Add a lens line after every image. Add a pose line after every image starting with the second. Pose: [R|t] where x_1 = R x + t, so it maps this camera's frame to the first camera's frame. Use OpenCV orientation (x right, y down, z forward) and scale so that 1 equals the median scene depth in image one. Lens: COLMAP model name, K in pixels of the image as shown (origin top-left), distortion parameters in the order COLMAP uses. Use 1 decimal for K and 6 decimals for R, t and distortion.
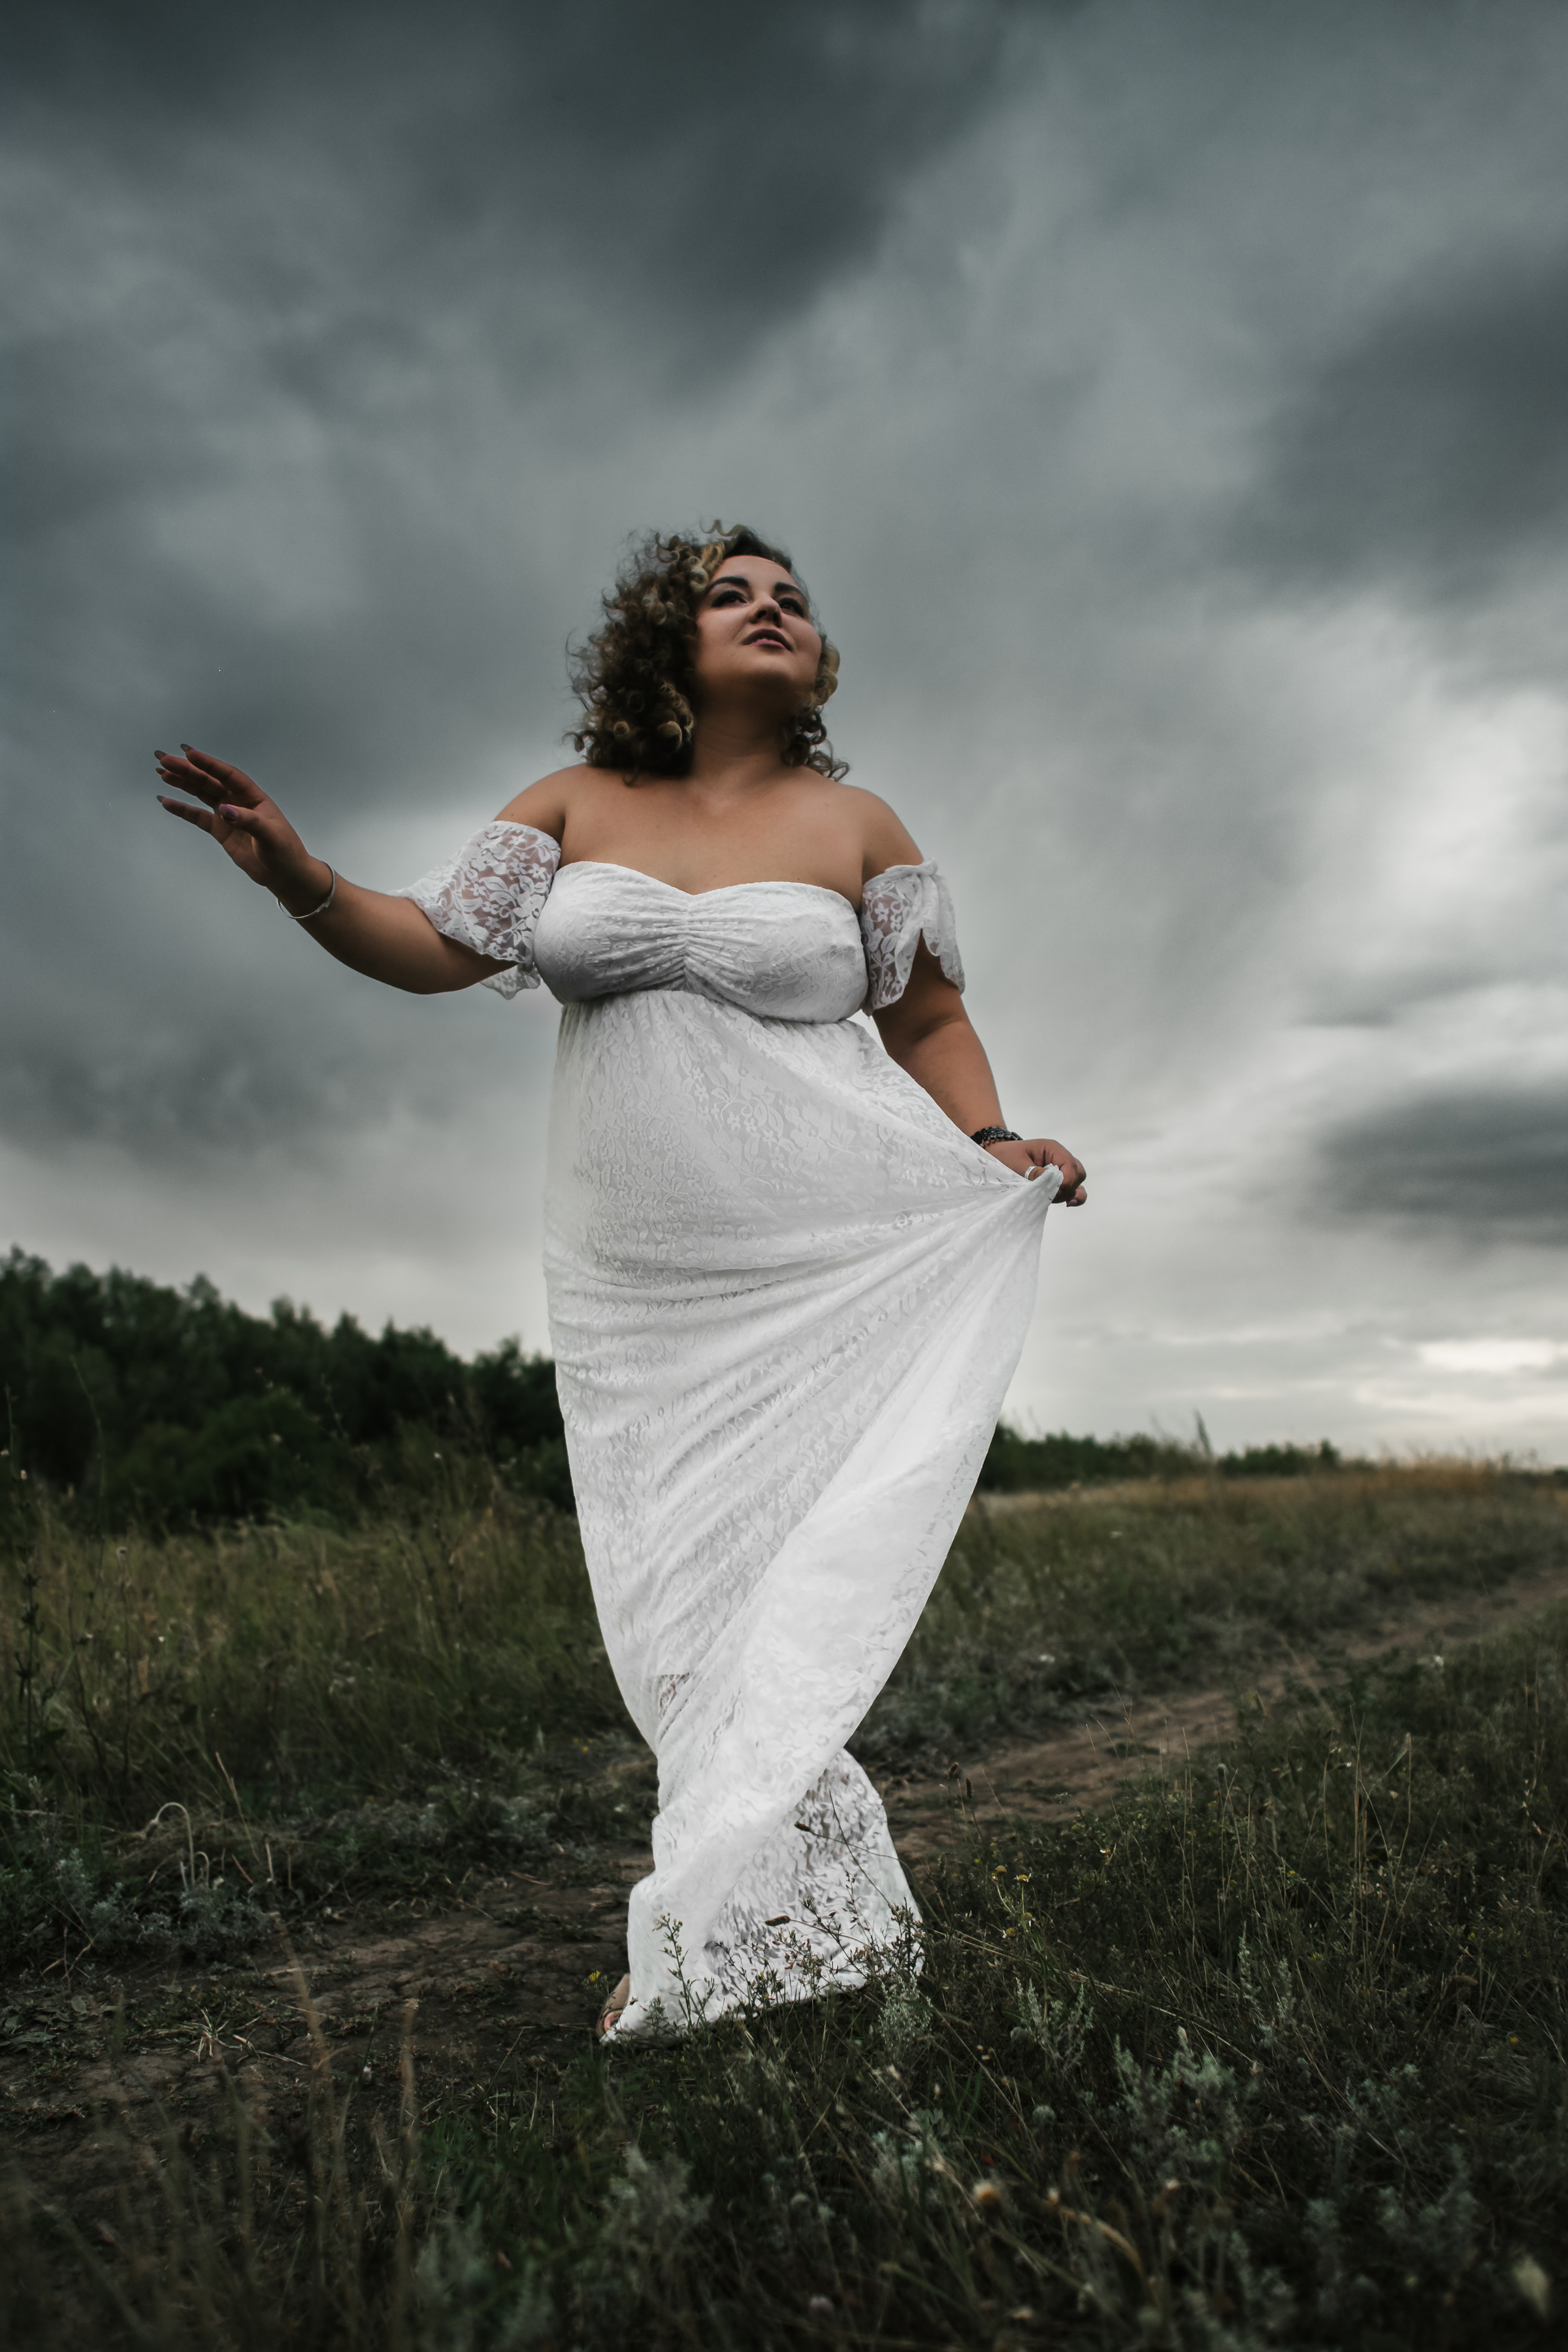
lens RADIAL K [[1899.1, 0, 766.2], [0, 1899.1, 1179.0], [0, 0, 1]] dist [-0.049219, 0.056140]
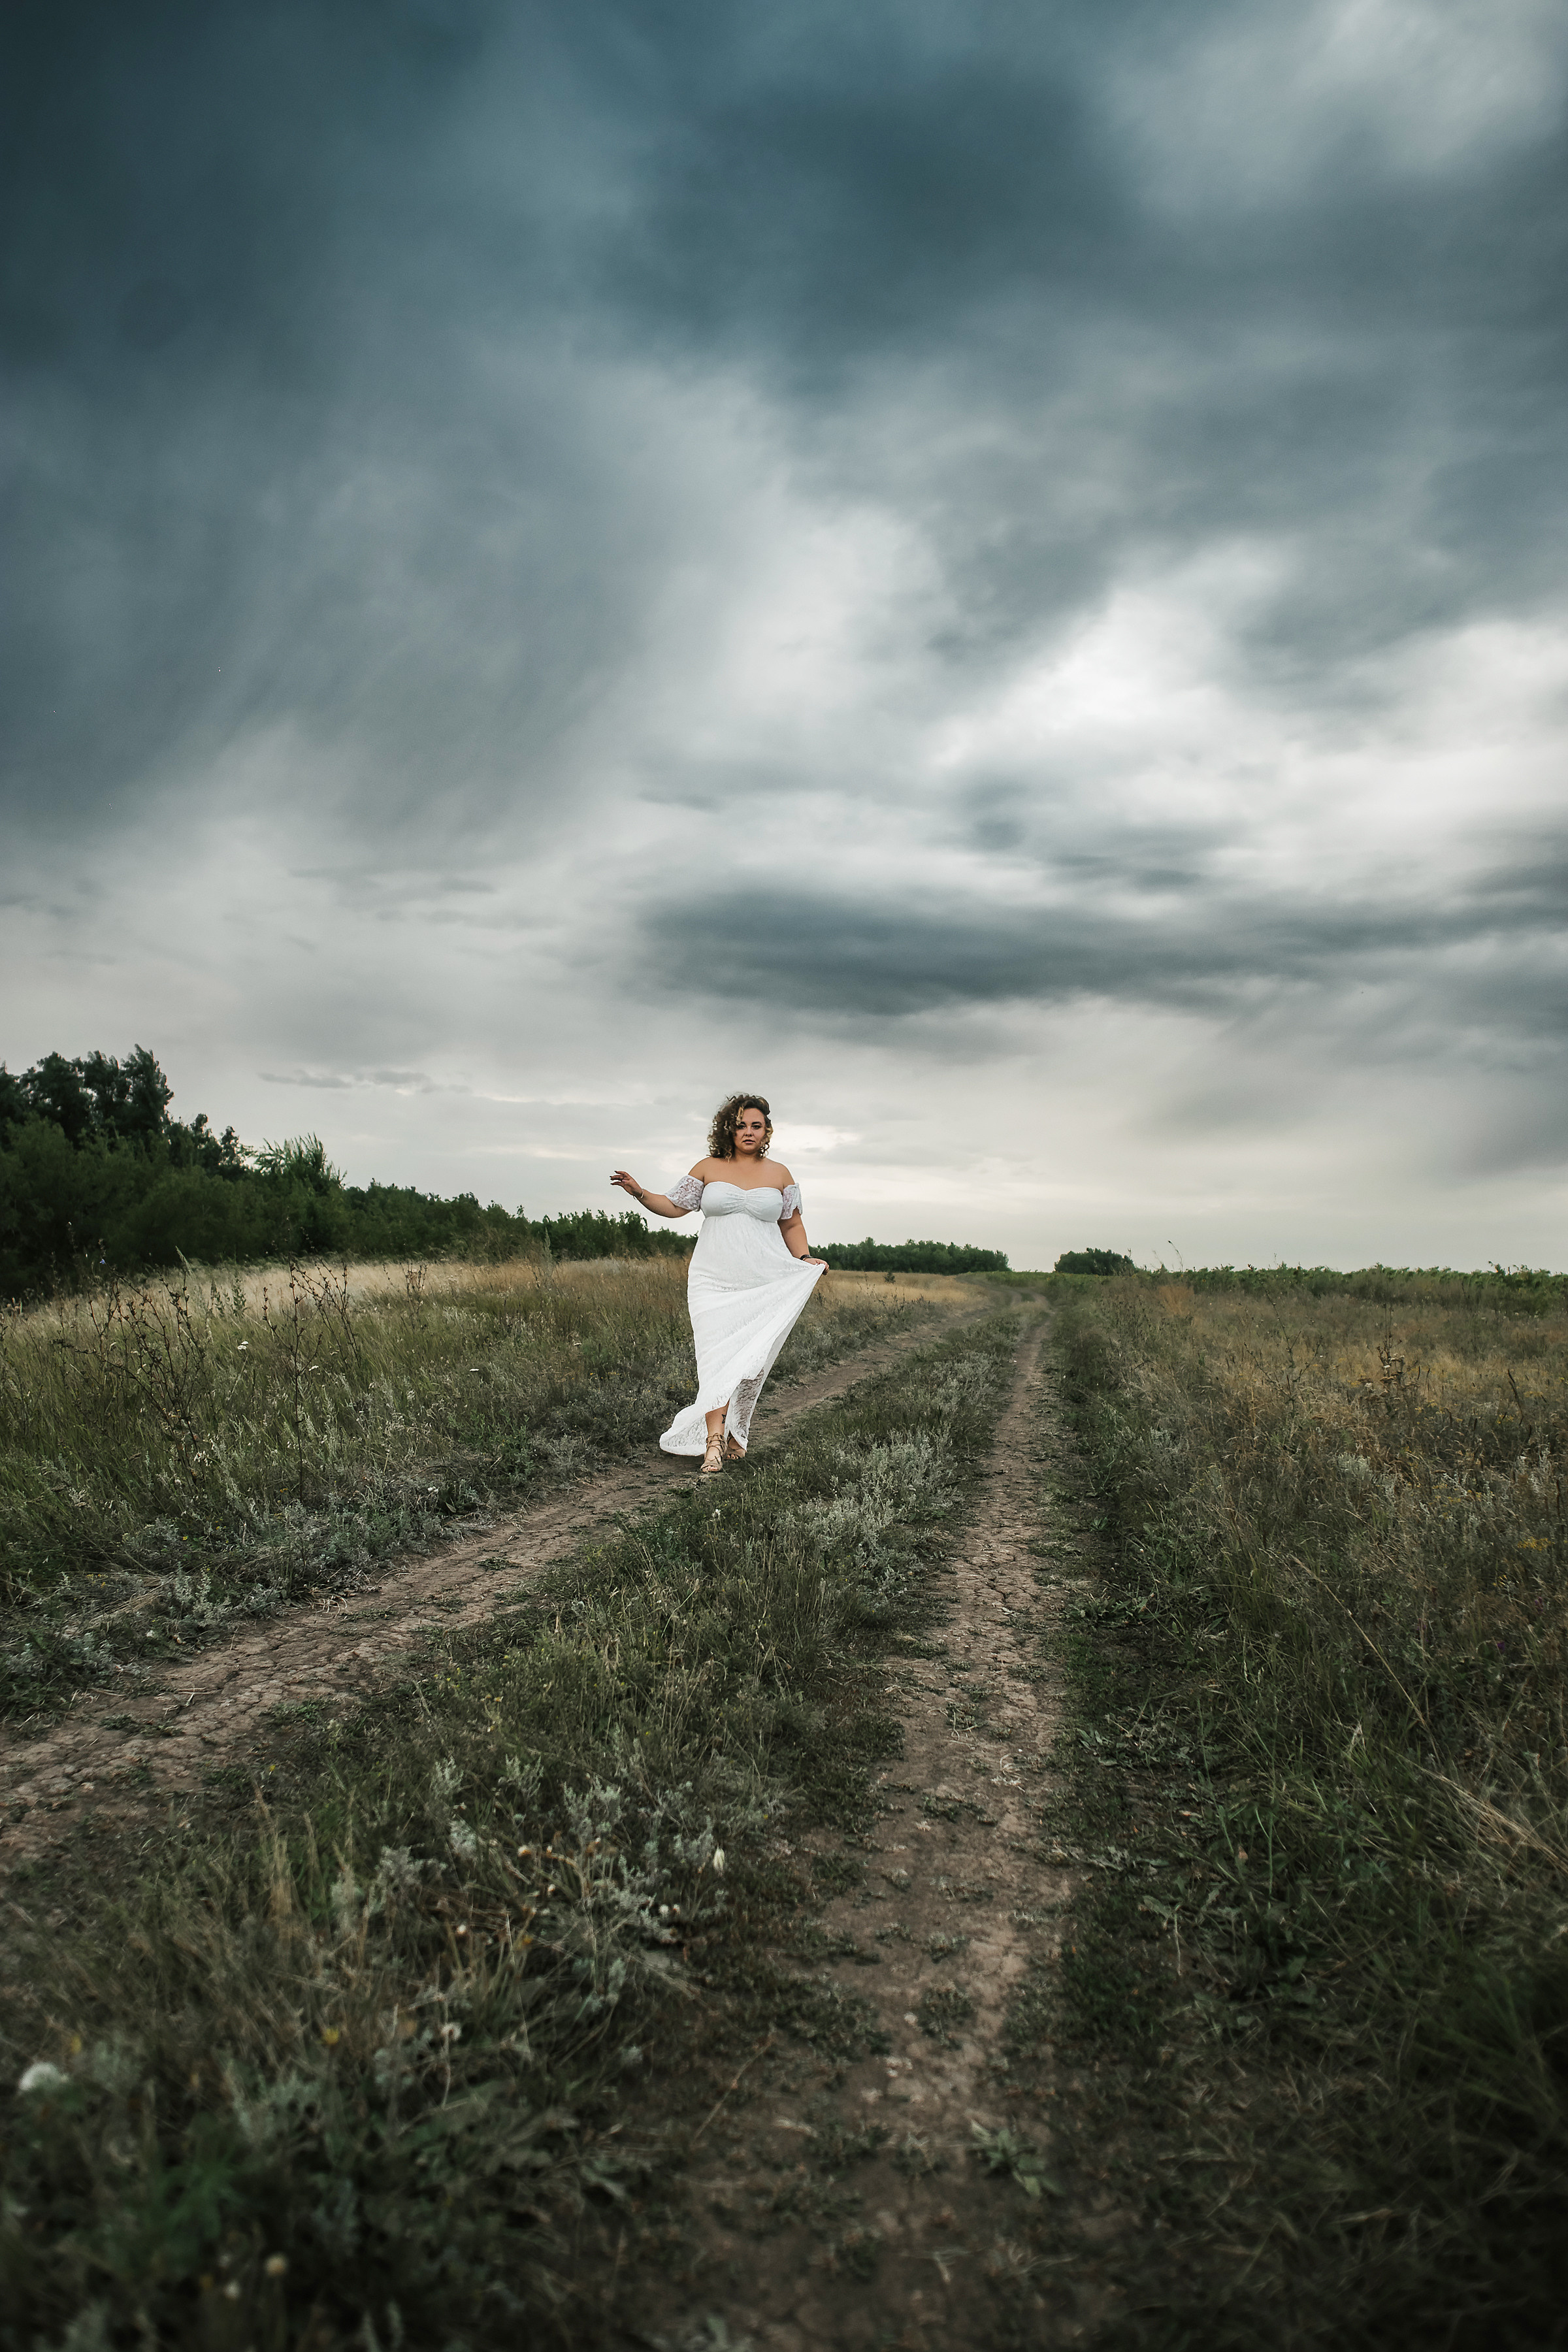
lens RADIAL K [[1899.1, 0, 785.1], [0, 1899.1, 1162.6], [0, 0, 1]] dist [-0.049219, 0.056140]
pose [[0.932599, 0.037884, 0.358919, -0.115646], [-0.083515, 0.990136, 0.112494, -0.156238], [-0.351117, -0.134887, 0.926565, -0.306323]]
